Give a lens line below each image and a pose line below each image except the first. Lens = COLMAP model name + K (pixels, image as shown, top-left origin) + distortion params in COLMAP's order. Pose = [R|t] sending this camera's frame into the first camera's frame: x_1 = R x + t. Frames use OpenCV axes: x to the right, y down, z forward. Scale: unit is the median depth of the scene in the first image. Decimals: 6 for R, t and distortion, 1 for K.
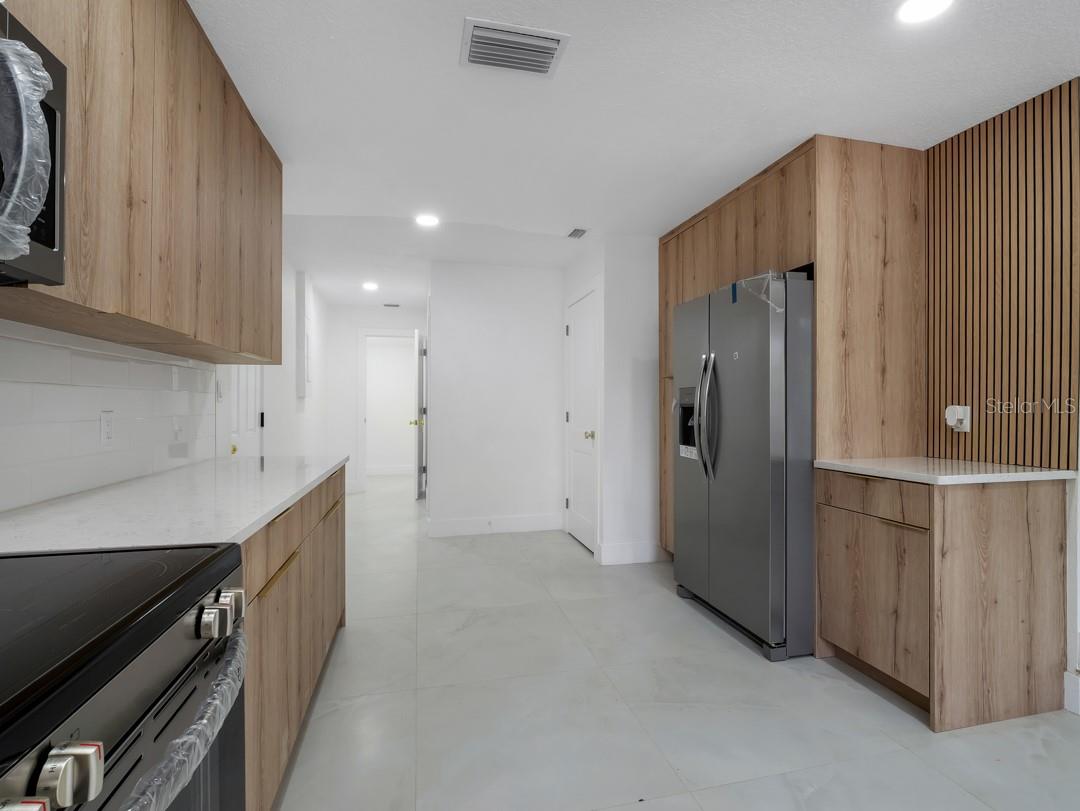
lens RADIAL K [[535.1, 0, 543.1], [0, 535.1, 413.8], [0, 0, 1]] dist [-0.028775, 0.000009]
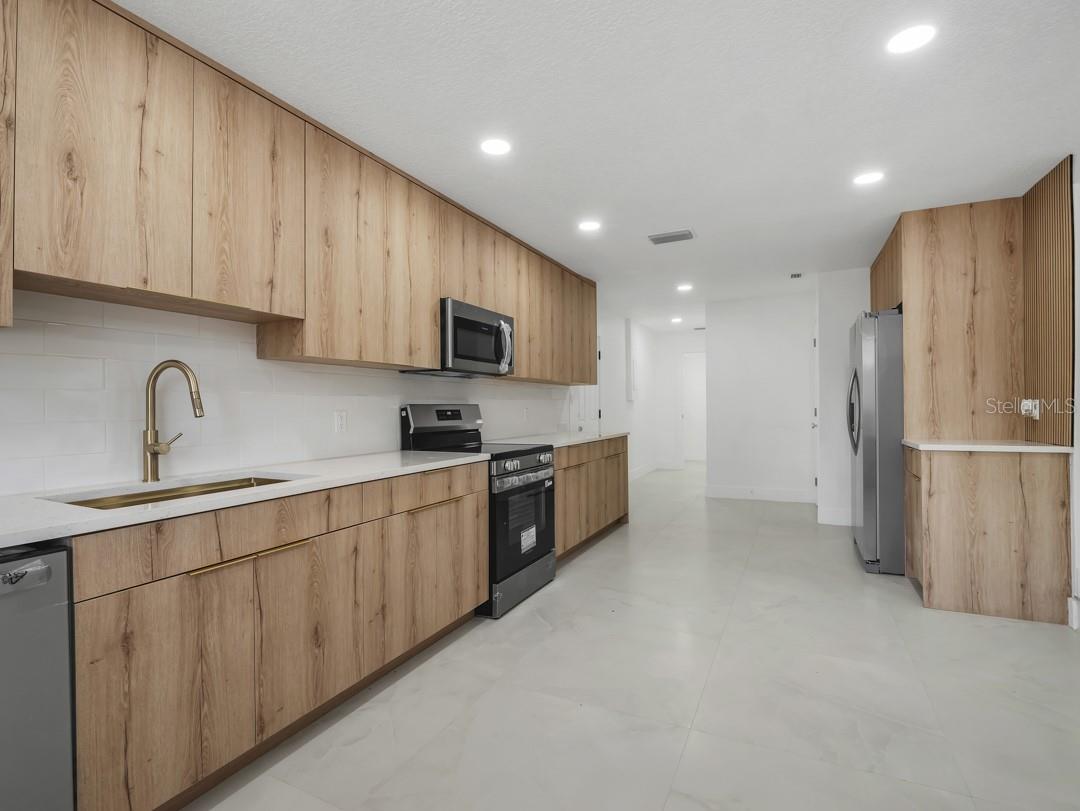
lens RADIAL K [[520.2, 0, 542.3], [0, 520.2, 402.6], [0, 0, 1]] dist [-0.018115, 0.000497]
pose [[0.778494, -0.015615, -0.627458, 0.624557], [0.003155, 0.999775, -0.020966, 0.015114], [0.627644, 0.014342, 0.778368, -0.703280]]
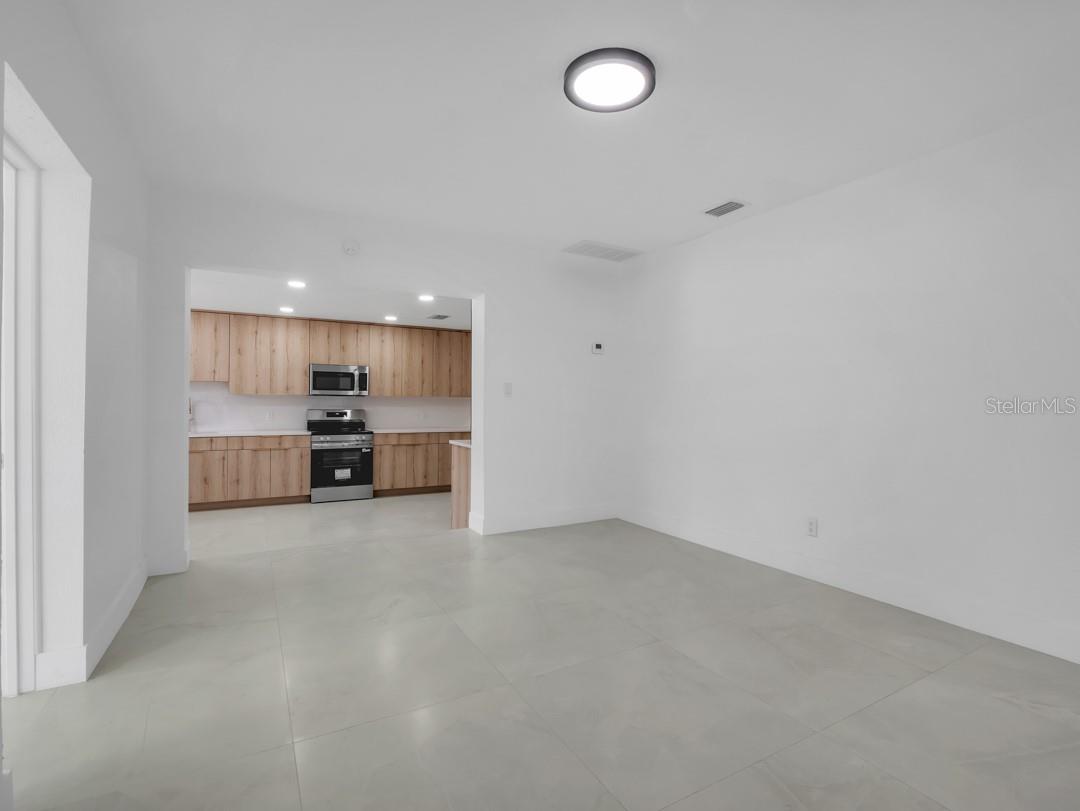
lens RADIAL K [[520.2, 0, 542.3], [0, 520.2, 402.6], [0, 0, 1]] dist [-0.018115, 0.000497]
pose [[0.315546, 0.005493, -0.948894, 2.780619], [-0.024678, 0.999693, -0.002419, -0.074689], [0.948589, 0.024180, 0.315584, 0.432828]]
